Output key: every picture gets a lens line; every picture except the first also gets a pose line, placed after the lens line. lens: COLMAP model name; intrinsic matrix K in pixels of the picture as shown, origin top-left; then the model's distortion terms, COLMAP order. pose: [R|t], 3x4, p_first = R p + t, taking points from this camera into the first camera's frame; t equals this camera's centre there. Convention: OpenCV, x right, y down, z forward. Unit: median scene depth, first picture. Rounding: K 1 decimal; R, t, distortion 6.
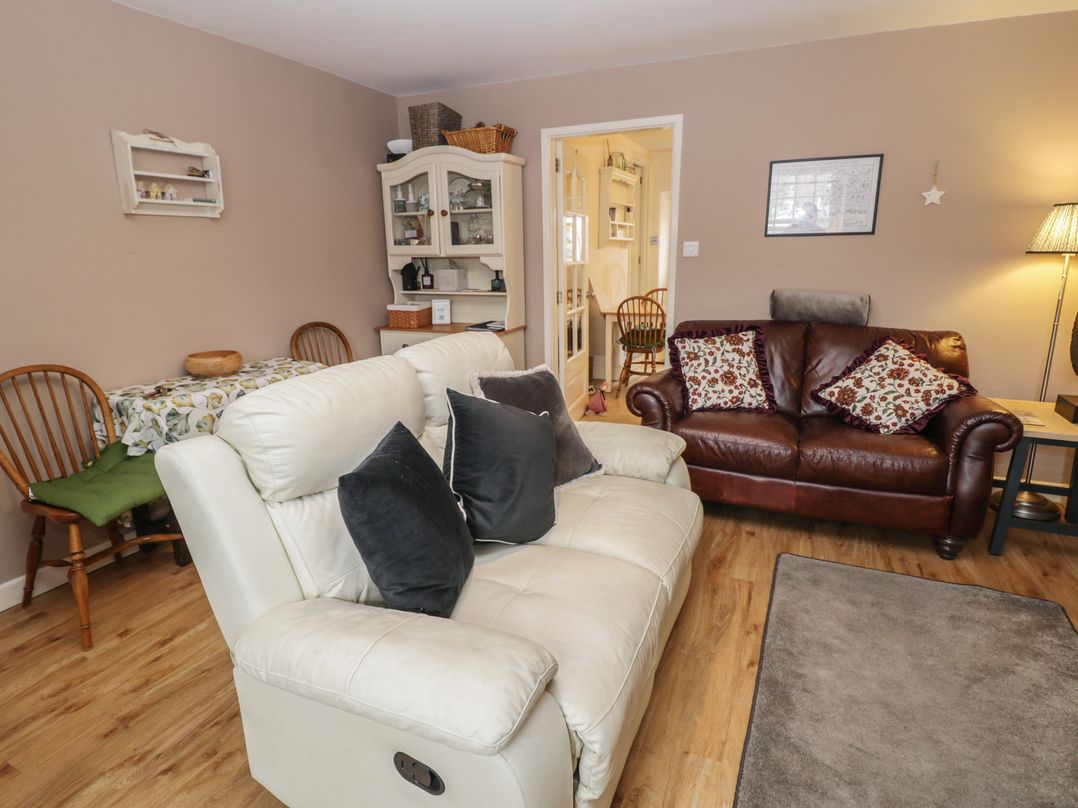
lens RADIAL K [[590.8, 0, 535.5], [0, 590.8, 391.8], [0, 0, 1]] dist [0.002963, -0.010803]
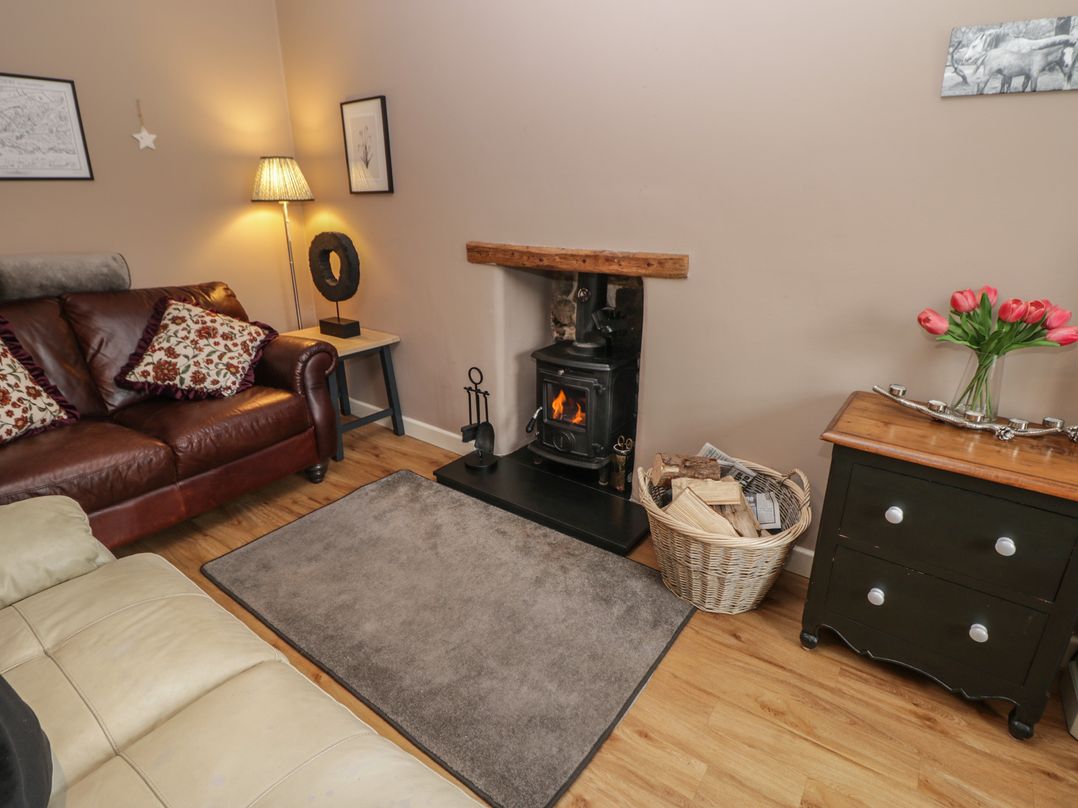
lens RADIAL K [[575.3, 0, 538.1], [0, 575.3, 388.3], [0, 0, 1]] dist [-0.001589, -0.012399]
pose [[0.186711, -0.303738, 0.934282, -0.170721], [0.227960, 0.938443, 0.259534, -0.064127], [-0.955601, 0.164521, 0.244458, 0.281779]]
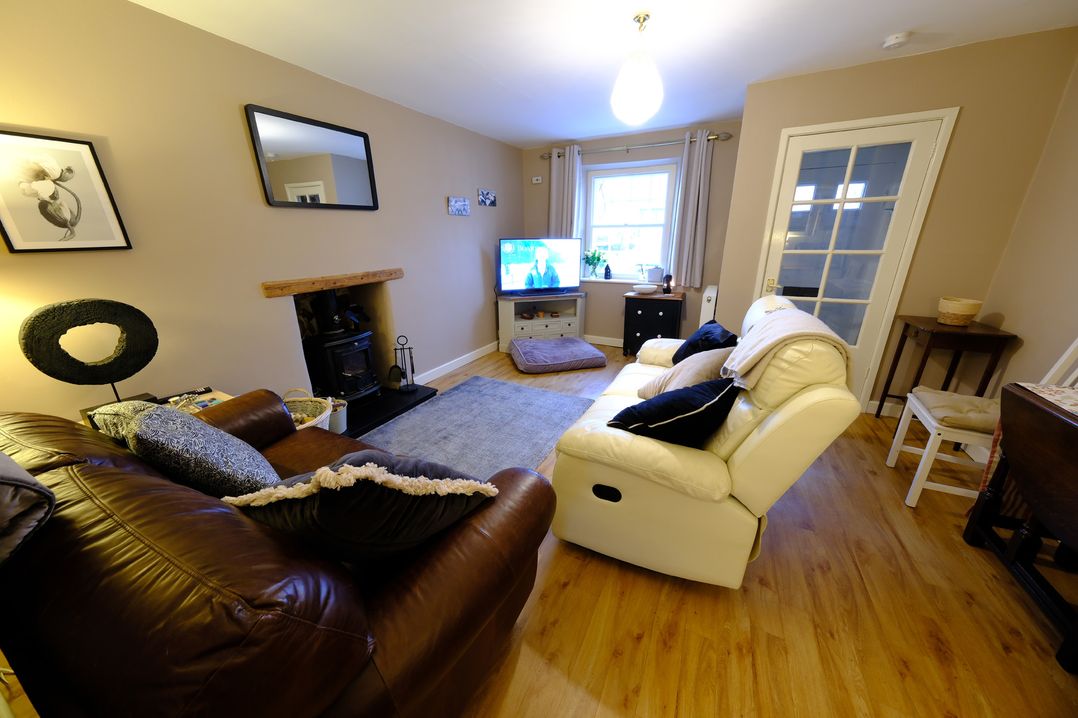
lens RADIAL K [[365.9, 0, 537.8], [0, 365.9, 355.3], [0, 0, 1]] dist [-0.006654, 0.005702]
pose [[-0.999058, 0.014411, 0.040925, 0.136148], [0.033764, 0.850605, 0.524720, -0.332659], [-0.027249, 0.525608, -0.850290, 1.321580]]
